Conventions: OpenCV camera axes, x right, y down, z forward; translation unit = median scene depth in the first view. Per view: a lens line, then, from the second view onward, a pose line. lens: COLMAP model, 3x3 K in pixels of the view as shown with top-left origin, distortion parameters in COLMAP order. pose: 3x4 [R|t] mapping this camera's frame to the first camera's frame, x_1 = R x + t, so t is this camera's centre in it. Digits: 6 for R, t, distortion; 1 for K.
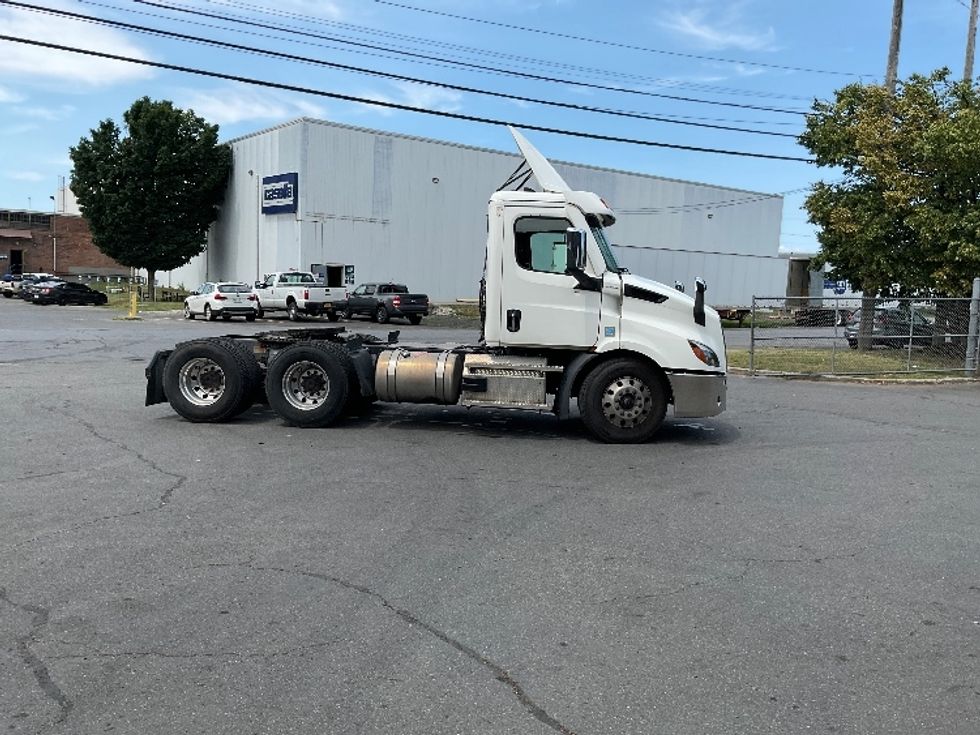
lens RADIAL K [[816.1, 0, 490.0], [0, 816.1, 367.5], [0, 0, 1]] dist [0.070602, -0.141902]
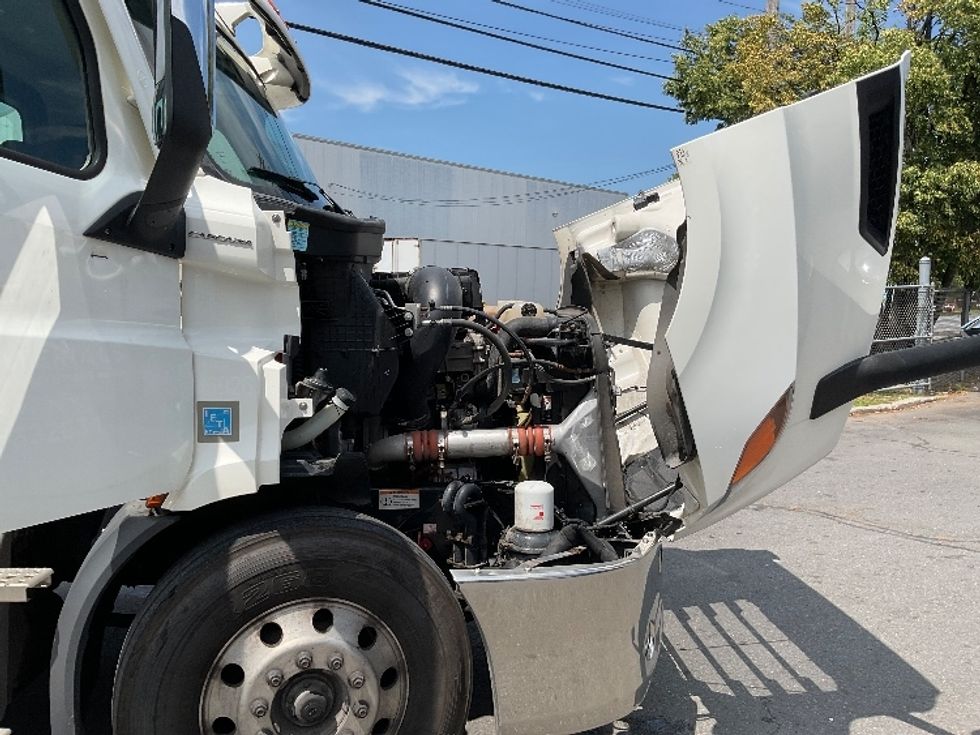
lens RADIAL K [[816.1, 0, 490.0], [0, 816.1, 367.5], [0, 0, 1]] dist [0.070602, -0.141902]
pose [[0.983555, -0.050276, 0.173470, 0.183376], [0.052679, 0.998568, -0.009274, -0.053301], [-0.172755, 0.018260, 0.984796, 0.742757]]
